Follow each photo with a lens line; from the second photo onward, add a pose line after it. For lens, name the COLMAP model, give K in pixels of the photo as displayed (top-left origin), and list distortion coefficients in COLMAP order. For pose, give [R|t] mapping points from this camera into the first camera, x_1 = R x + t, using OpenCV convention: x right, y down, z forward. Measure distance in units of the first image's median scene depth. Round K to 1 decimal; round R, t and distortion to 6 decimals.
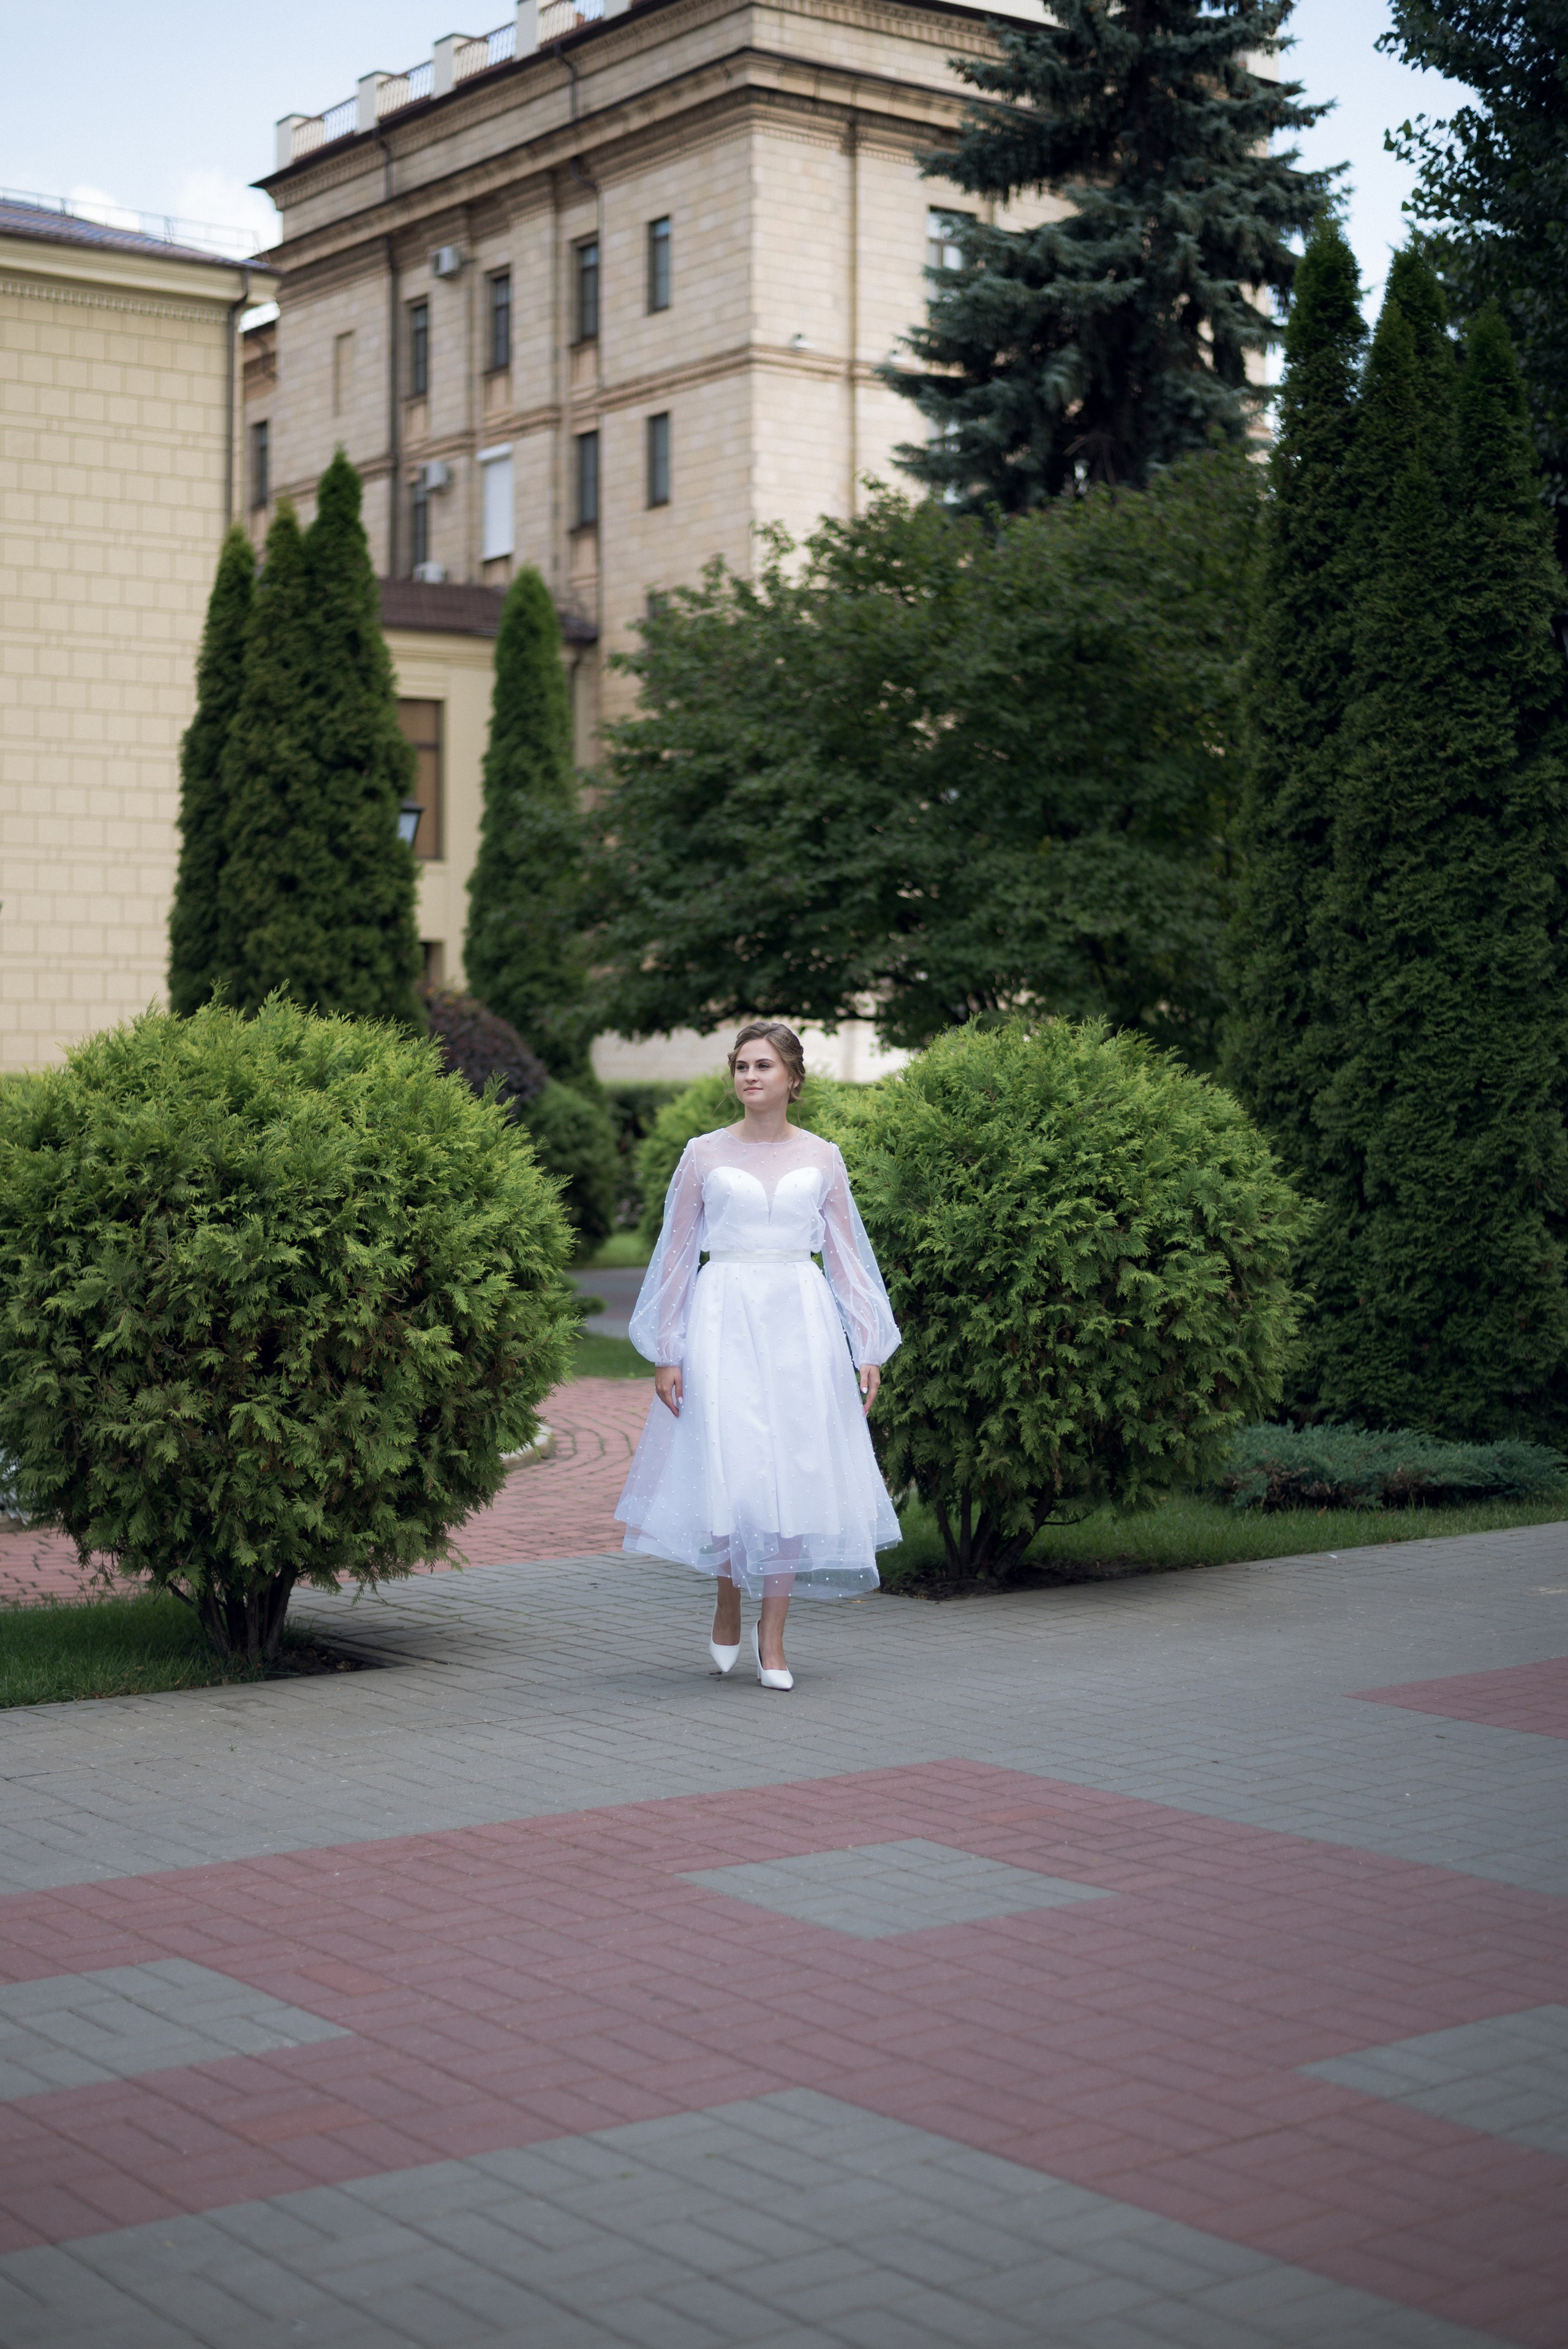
lens RADIAL K [[3532.8, 0, 784.0], [0, 3532.8, 1174.5], [0, 0, 1]] dist [-0.103511, 0.080304]
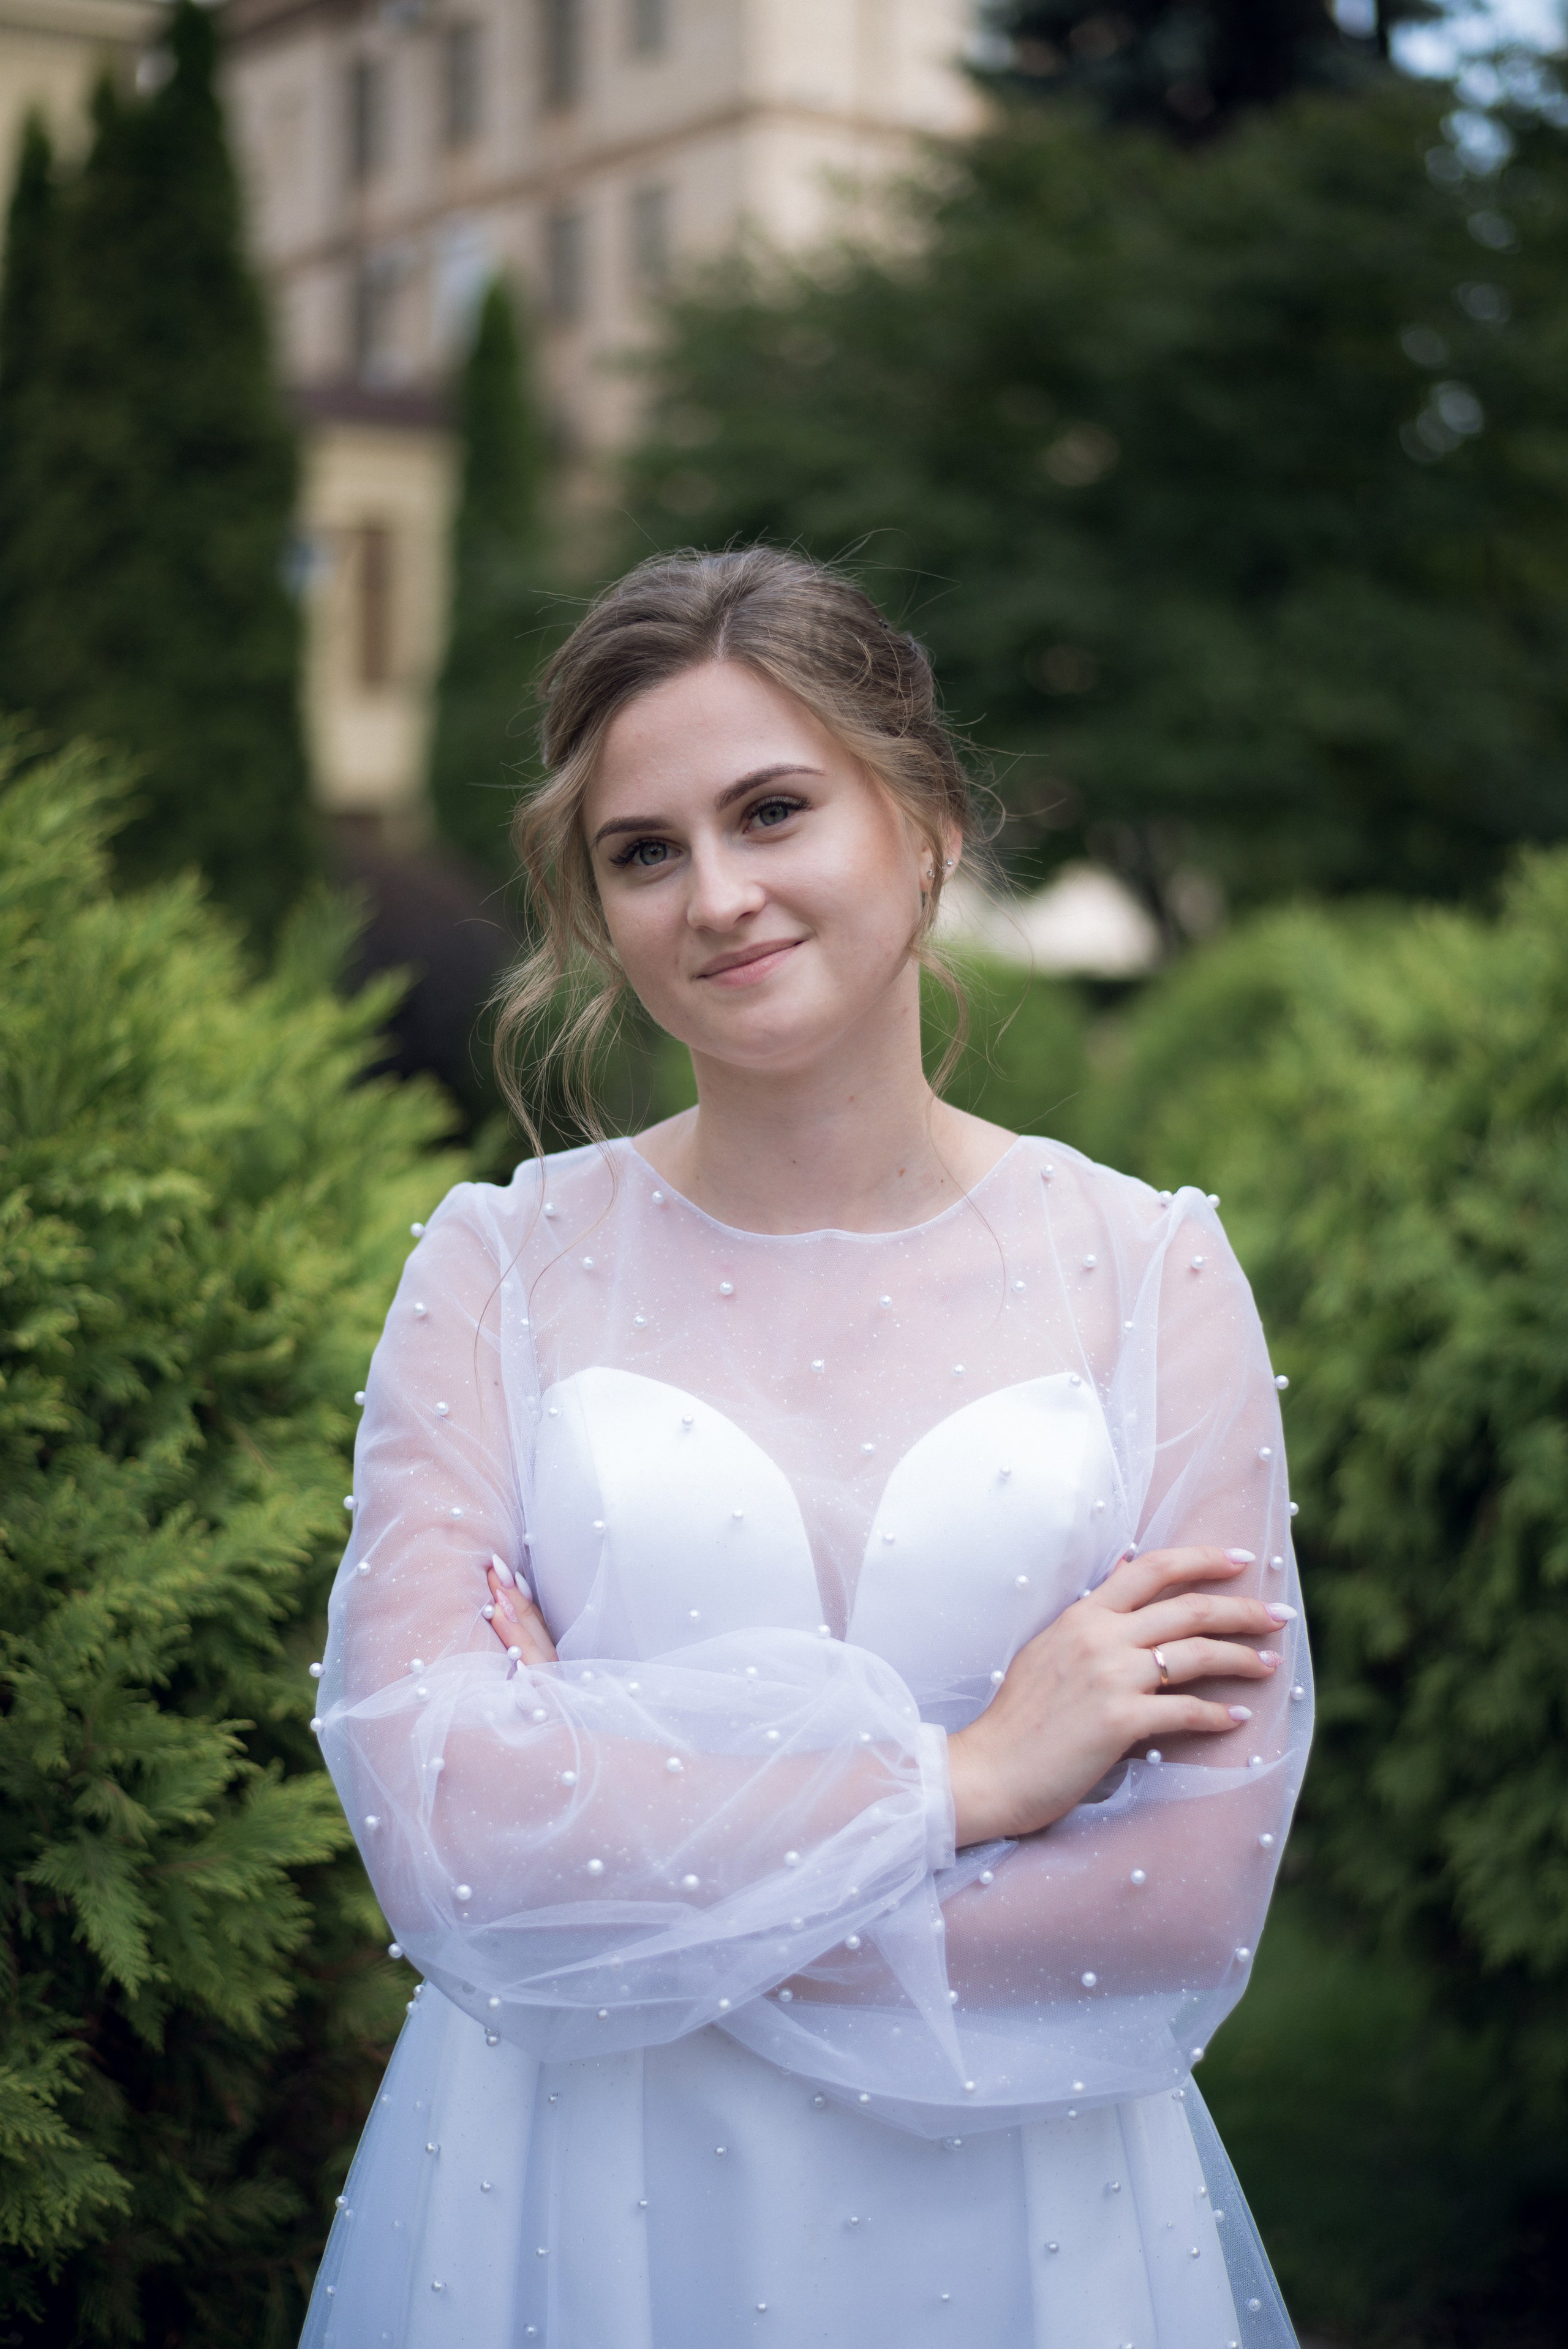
lens RADIAL K [[3569.2, 0, 784.0], [0, 3569.2, 1174.5], [0, 0, 1]] dist [-0.095220, 0.017120]
pose [[0.999979, -0.003415, 0.005529, -0.044349], [0.003222, 0.999398, 0.034550, -0.014968], [-0.005643, -0.034532, 0.999388, 0.671557]]
